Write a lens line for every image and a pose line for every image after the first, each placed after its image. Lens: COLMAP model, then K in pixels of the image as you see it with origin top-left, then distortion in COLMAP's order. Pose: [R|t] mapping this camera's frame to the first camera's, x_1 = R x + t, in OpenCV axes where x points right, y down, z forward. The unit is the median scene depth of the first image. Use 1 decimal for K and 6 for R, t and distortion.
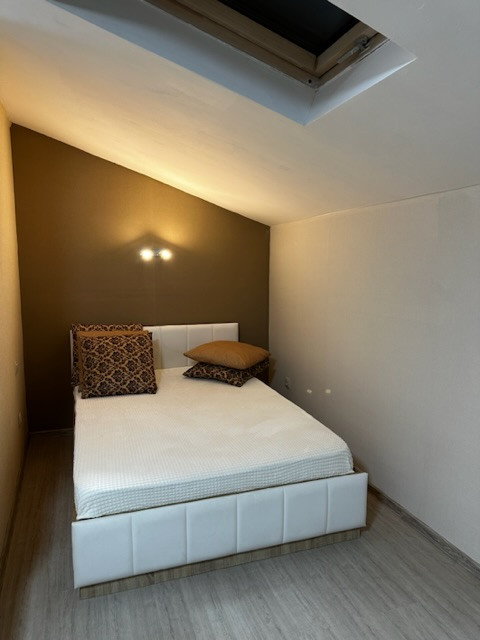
lens RADIAL K [[443.8, 0, 243.8], [0, 443.8, 320.9], [0, 0, 1]] dist [0.035425, -0.059486]
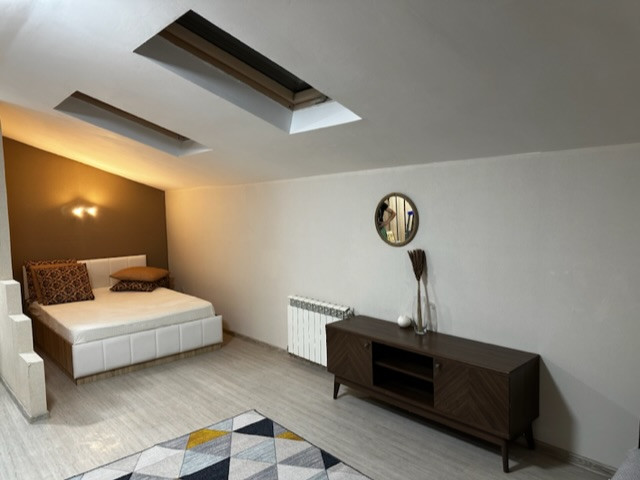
lens RADIAL K [[443.8, 0, 317.6], [0, 443.8, 235.9], [0, 0, 1]] dist [0.035425, -0.059486]
pose [[0.926460, -0.053371, 0.372589, -0.043363], [0.077690, 0.995695, -0.050552, 0.081232], [-0.368287, 0.075781, 0.926619, -0.795570]]
